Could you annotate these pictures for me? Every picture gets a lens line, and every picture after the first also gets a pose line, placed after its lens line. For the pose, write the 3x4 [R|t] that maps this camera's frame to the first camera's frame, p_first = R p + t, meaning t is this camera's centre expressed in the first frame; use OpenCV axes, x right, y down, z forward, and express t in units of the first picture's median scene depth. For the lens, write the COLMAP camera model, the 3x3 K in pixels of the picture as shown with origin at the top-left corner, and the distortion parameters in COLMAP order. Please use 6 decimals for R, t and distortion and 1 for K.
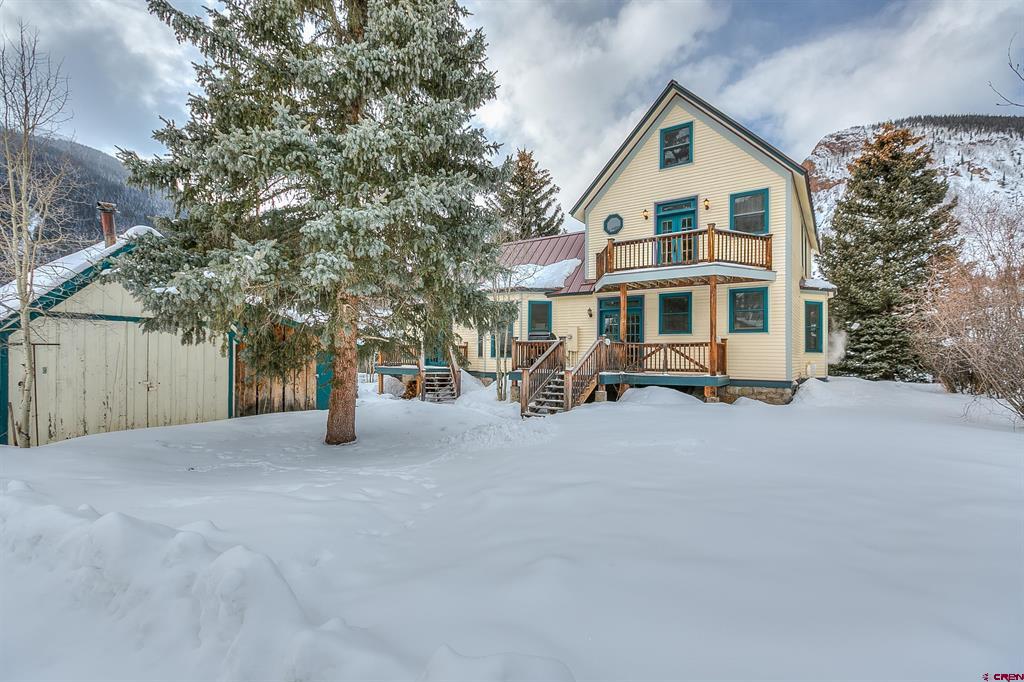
lens RADIAL K [[473.5, 0, 512.2], [0, 473.5, 347.6], [0, 0, 1]] dist [-0.000374, -0.000206]
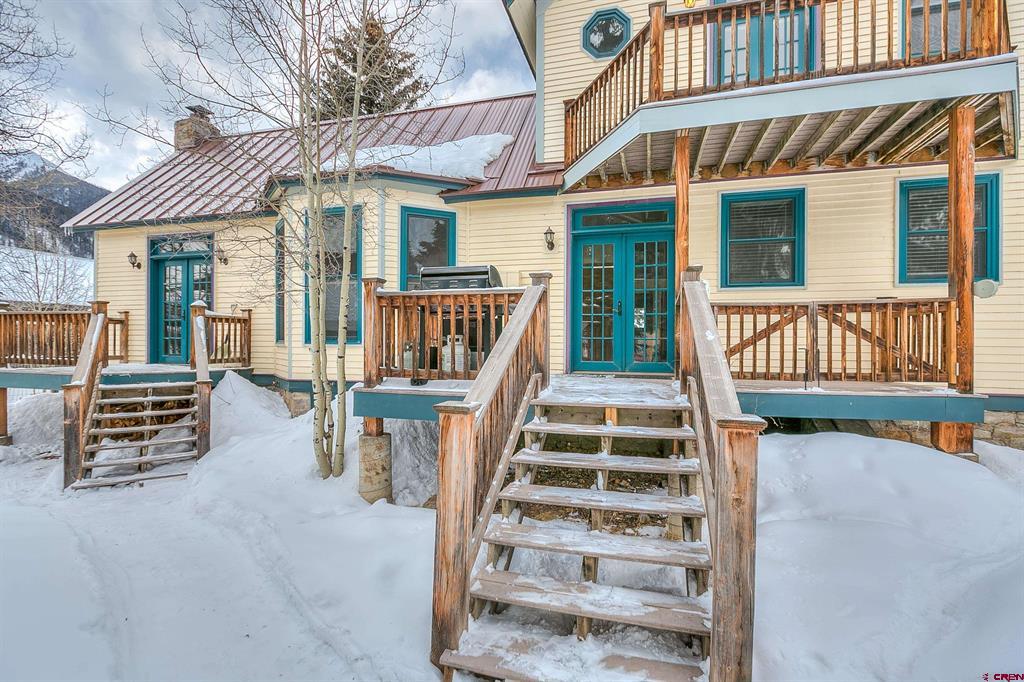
lens RADIAL K [[473.5, 0, 512.2], [0, 473.5, 347.6], [0, 0, 1]] dist [-0.000374, -0.000206]
pose [[0.945710, -0.006560, 0.324946, -0.009099], [-0.002648, 0.999608, 0.027889, 0.013653], [-0.325002, -0.027236, 0.945321, 0.627525]]
